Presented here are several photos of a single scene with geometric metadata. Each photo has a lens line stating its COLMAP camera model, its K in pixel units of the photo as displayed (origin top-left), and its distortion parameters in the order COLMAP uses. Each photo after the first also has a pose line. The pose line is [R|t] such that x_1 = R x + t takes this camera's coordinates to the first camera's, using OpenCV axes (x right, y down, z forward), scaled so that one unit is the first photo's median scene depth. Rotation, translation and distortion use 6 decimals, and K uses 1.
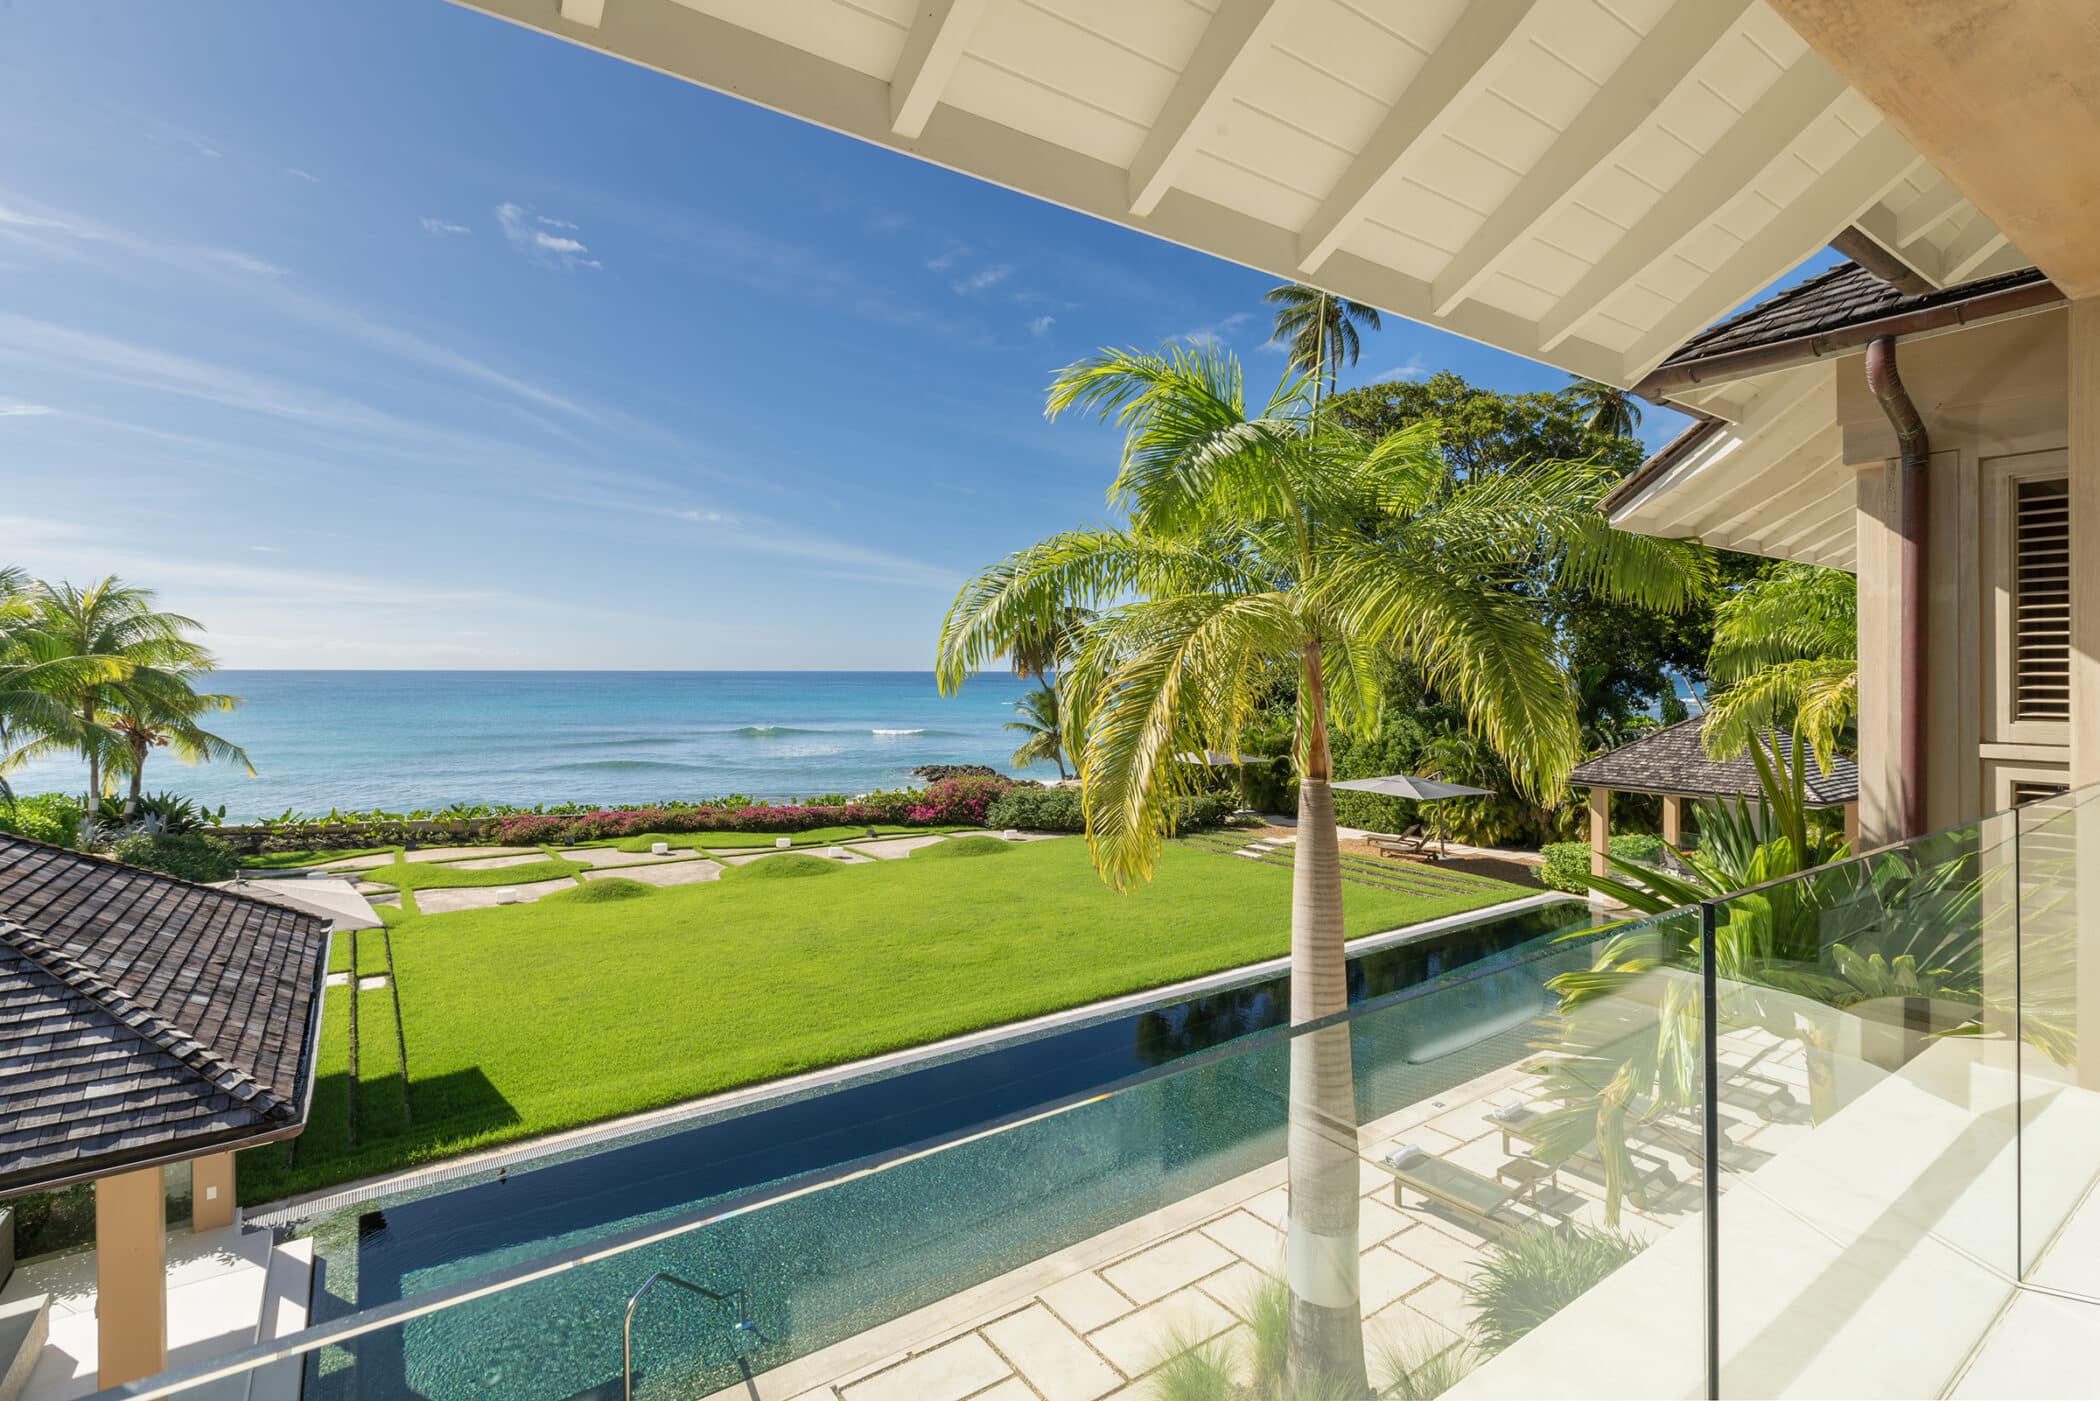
lens RADIAL K [[968.2, 0, 1080.8], [0, 968.2, 670.1], [0, 0, 1]] dist [-0.003498, 0.001315]
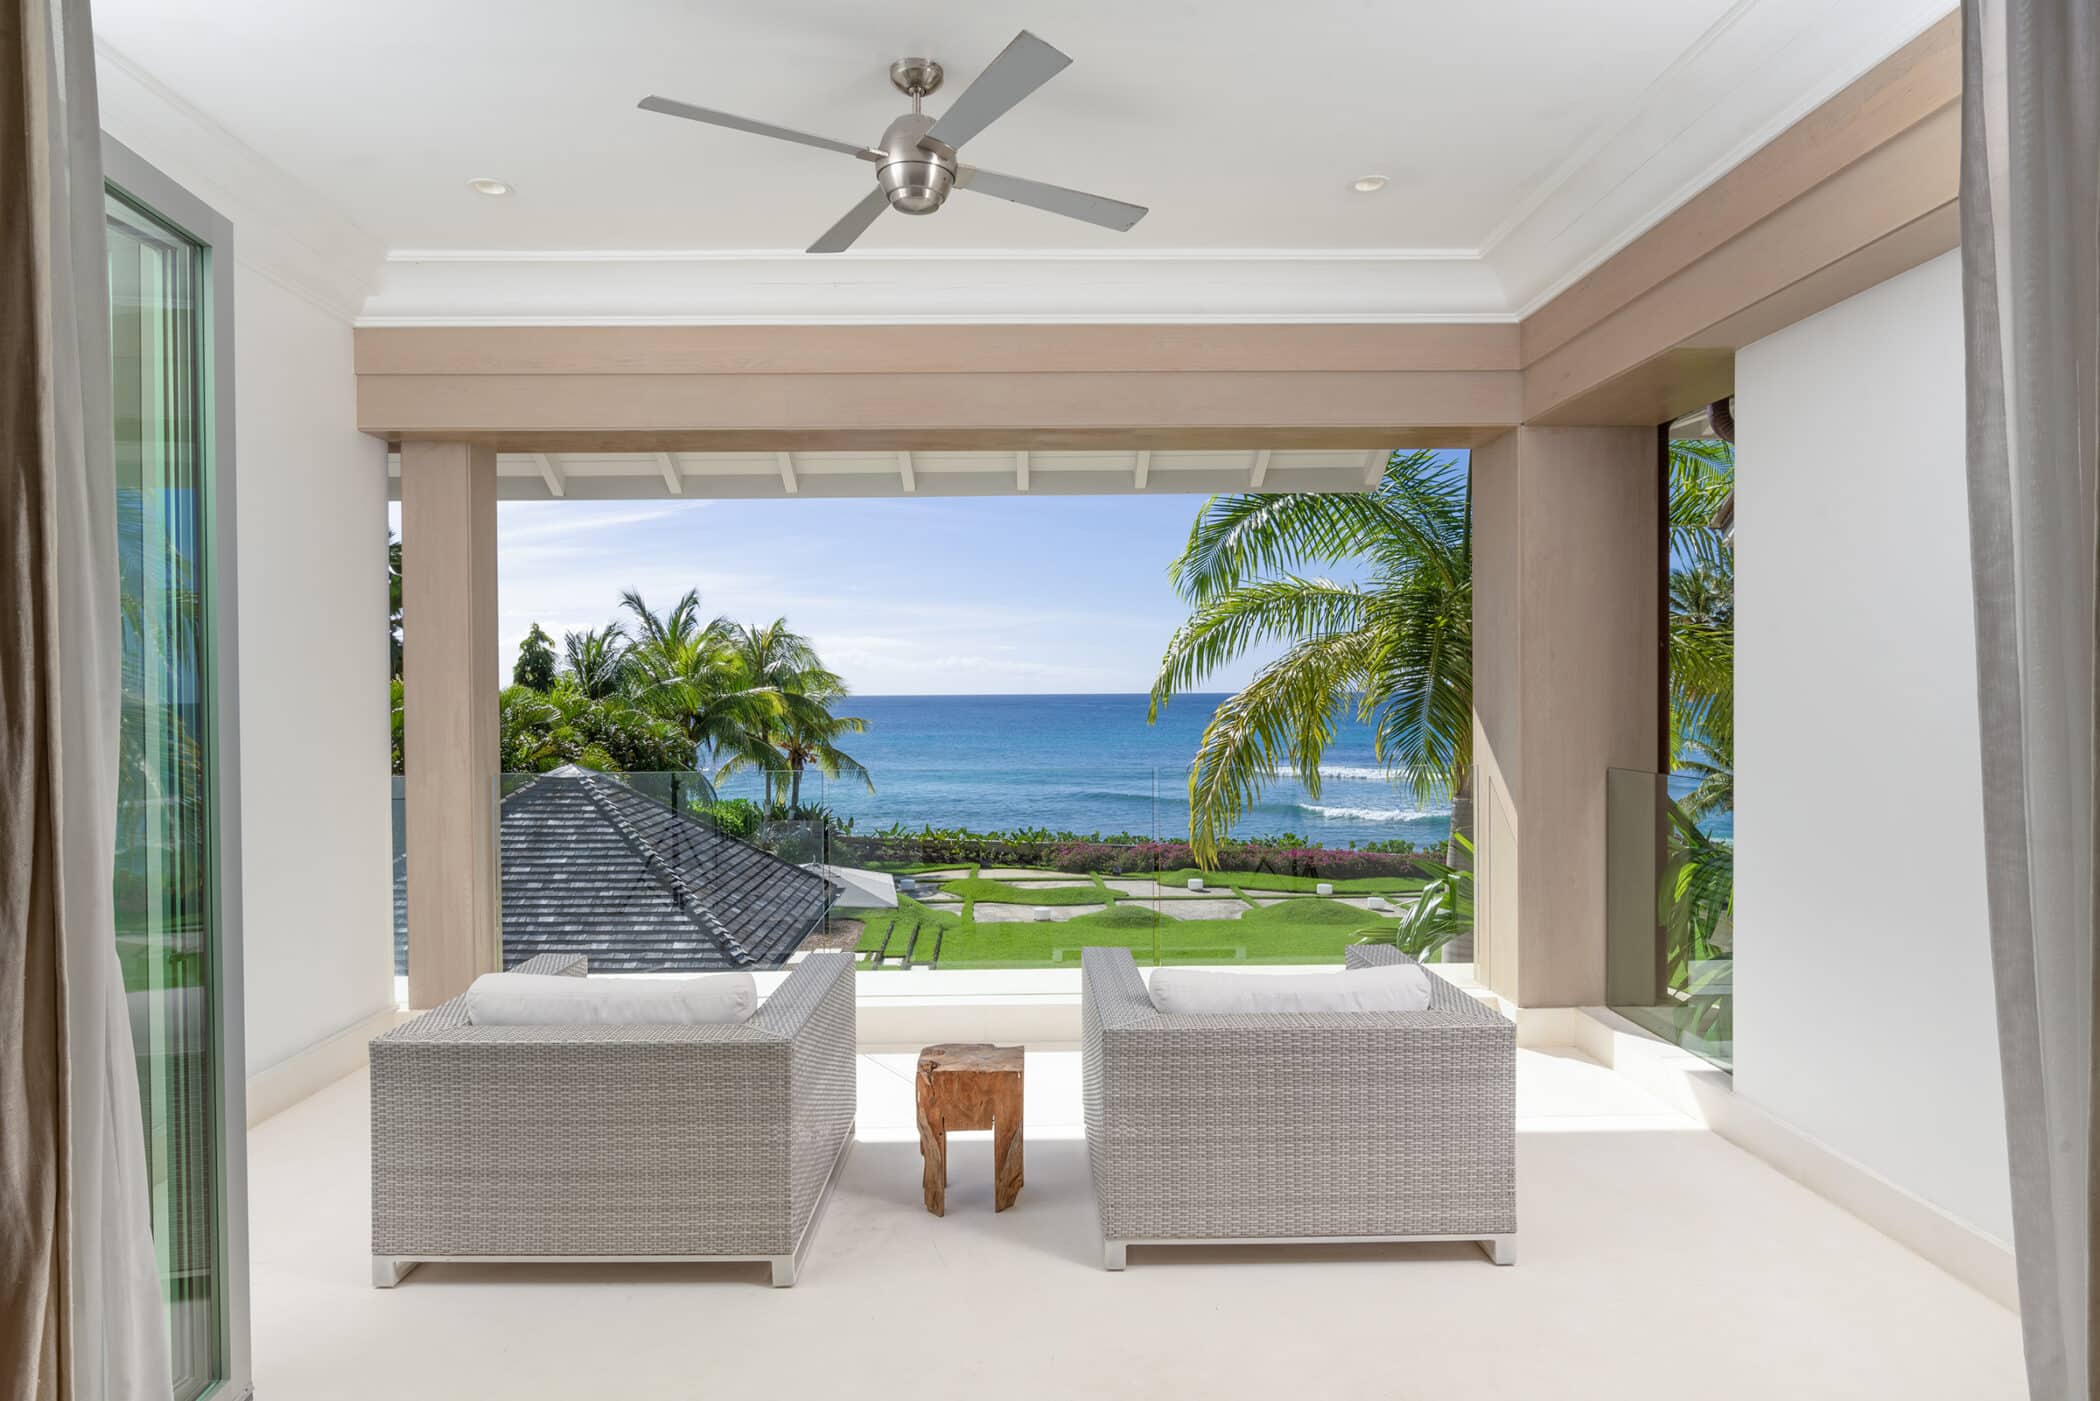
lens RADIAL K [[1278.0, 0, 1050.3], [0, 1278.0, 707.1], [0, 0, 1]] dist [0.001047, 0.000508]
pose [[0.820620, -0.004191, -0.571459, 0.162666], [0.011833, 0.999883, 0.009659, -0.000515], [0.571352, -0.014688, 0.820574, -0.094951]]
